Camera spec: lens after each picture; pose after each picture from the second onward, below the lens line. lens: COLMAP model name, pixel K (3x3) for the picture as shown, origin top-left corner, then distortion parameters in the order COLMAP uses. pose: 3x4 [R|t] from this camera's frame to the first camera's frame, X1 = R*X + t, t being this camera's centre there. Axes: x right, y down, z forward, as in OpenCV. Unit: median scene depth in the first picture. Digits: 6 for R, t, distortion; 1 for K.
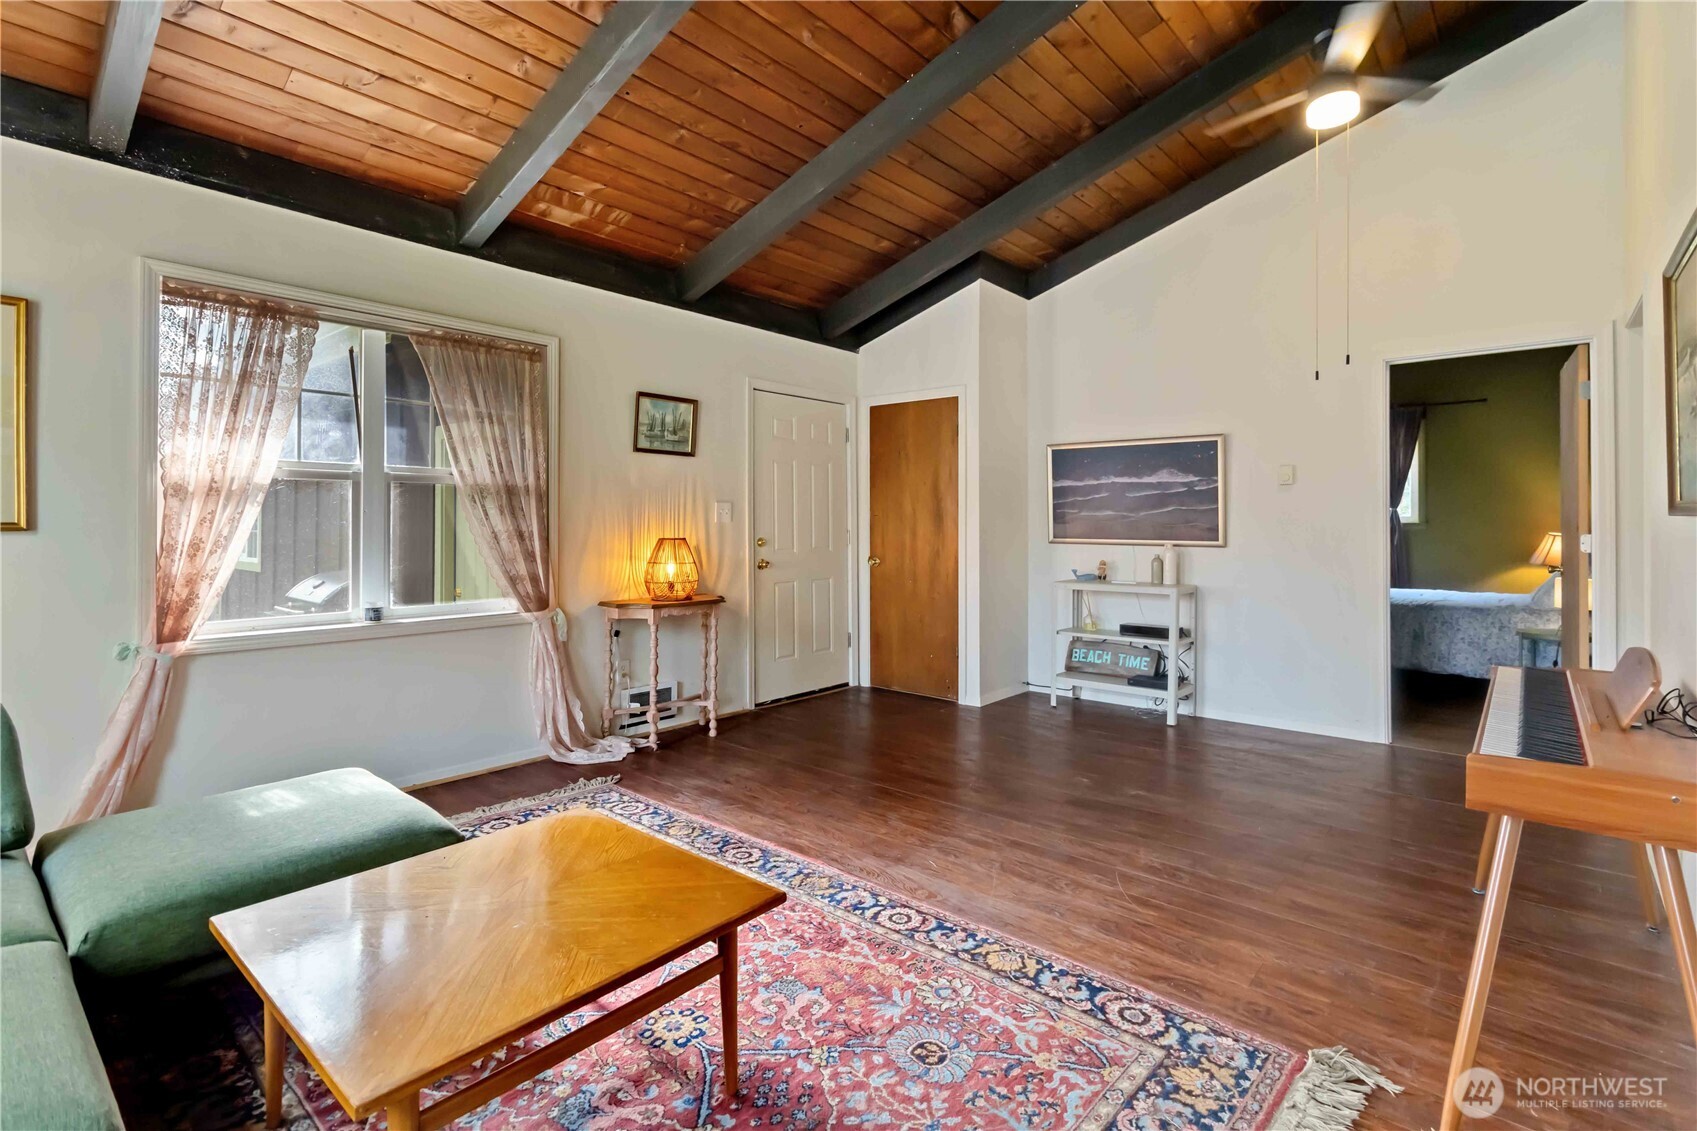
lens RADIAL K [[799.4, 0, 863.9], [0, 799.4, 532.3], [0, 0, 1]] dist [0.000634, 0.000203]
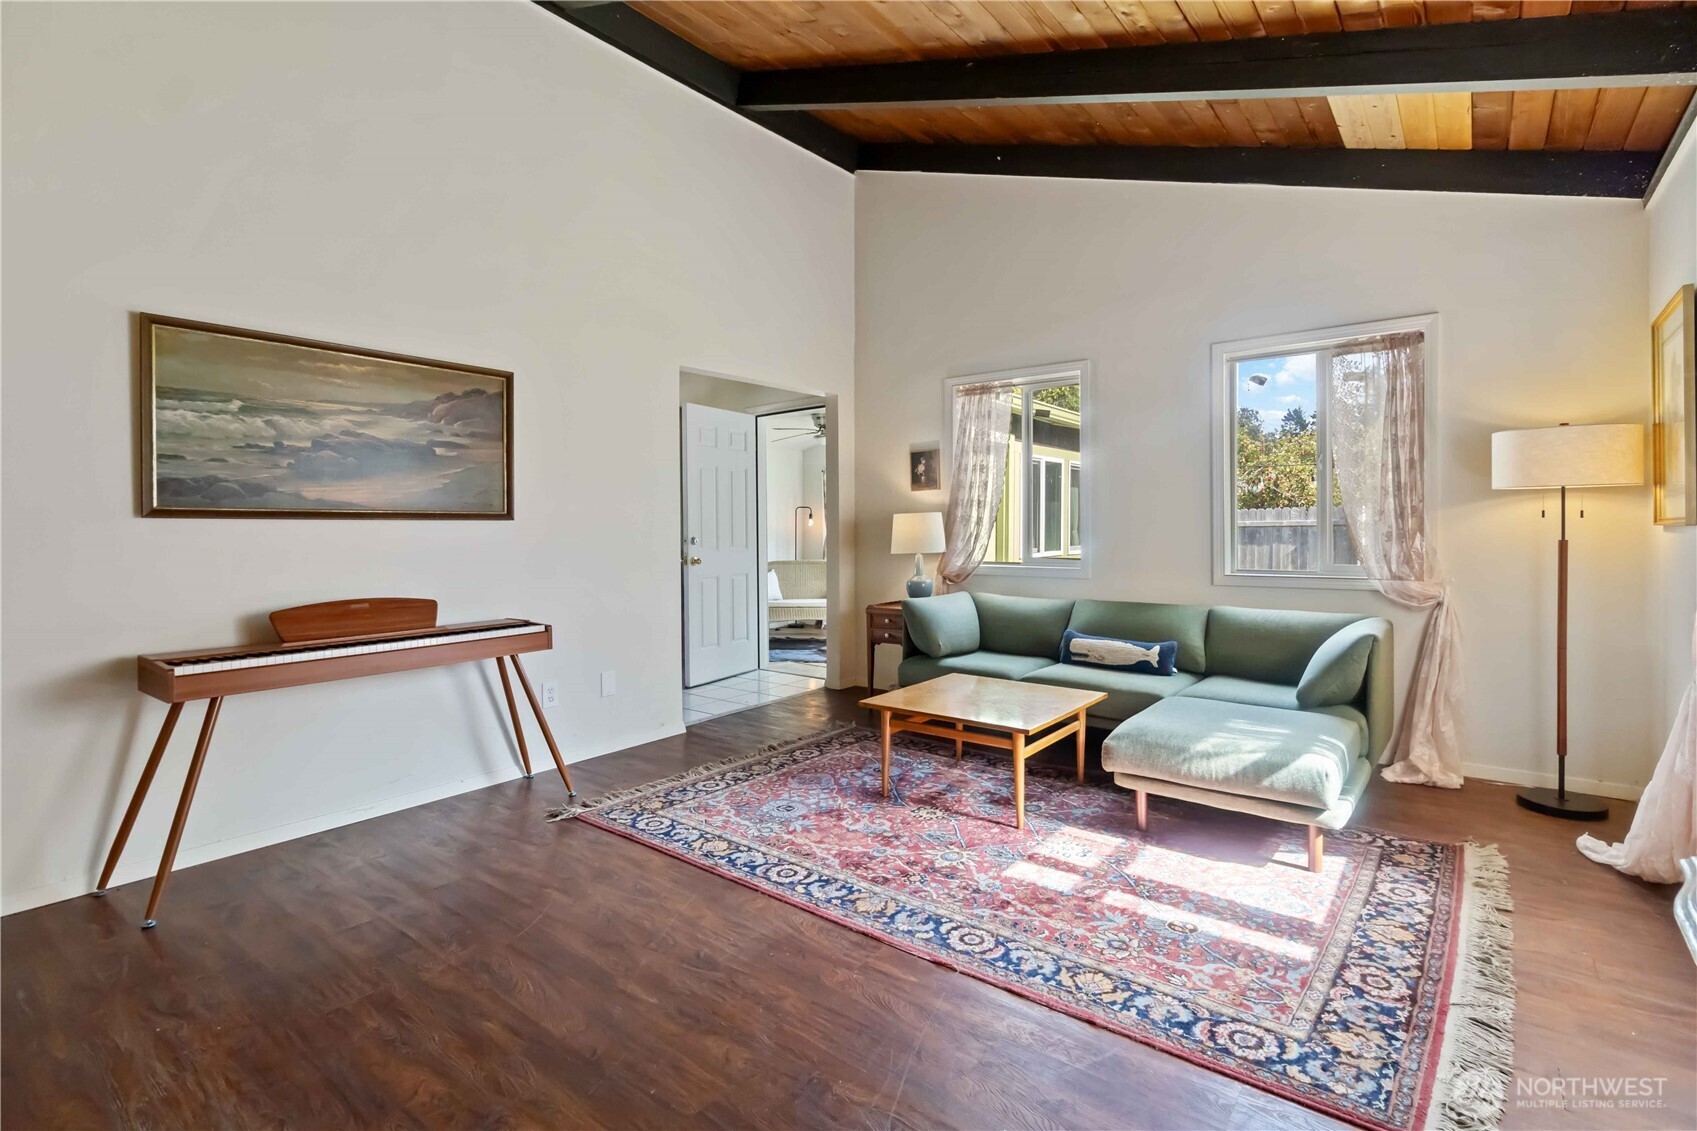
lens RADIAL K [[797.9, 0, 867.5], [0, 797.9, 527.0], [0, 0, 1]] dist [0.003472, 0.000196]
pose [[-0.998684, 0.003746, -0.051153, -0.010785], [0.002946, 0.999872, 0.015709, -0.018031], [0.051206, 0.015537, -0.998567, 1.919612]]
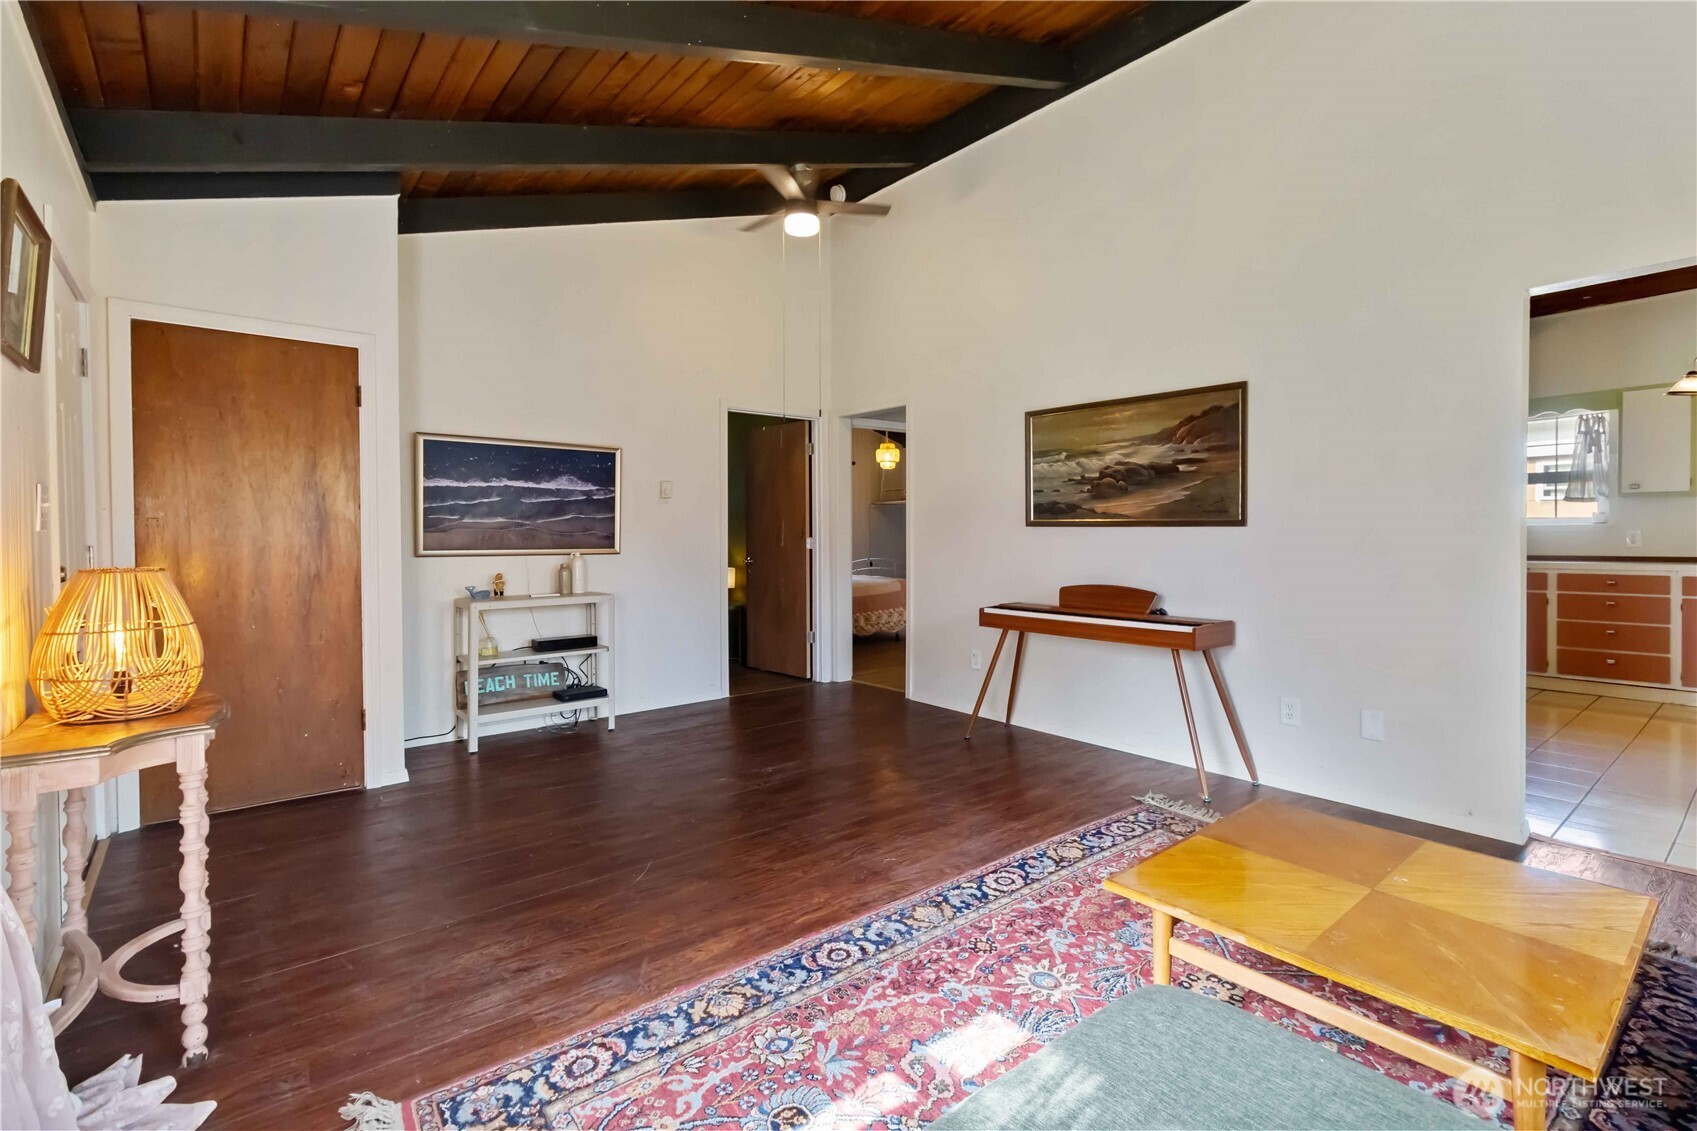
lens RADIAL K [[781.2, 0, 867.4], [0, 781.2, 562.3], [0, 0, 1]] dist [-0.003100, -0.000916]
pose [[0.169812, -0.040770, 0.984633, -0.955314], [0.014373, 0.999140, 0.038892, -0.010651], [-0.985372, 0.007548, 0.170252, 0.906447]]
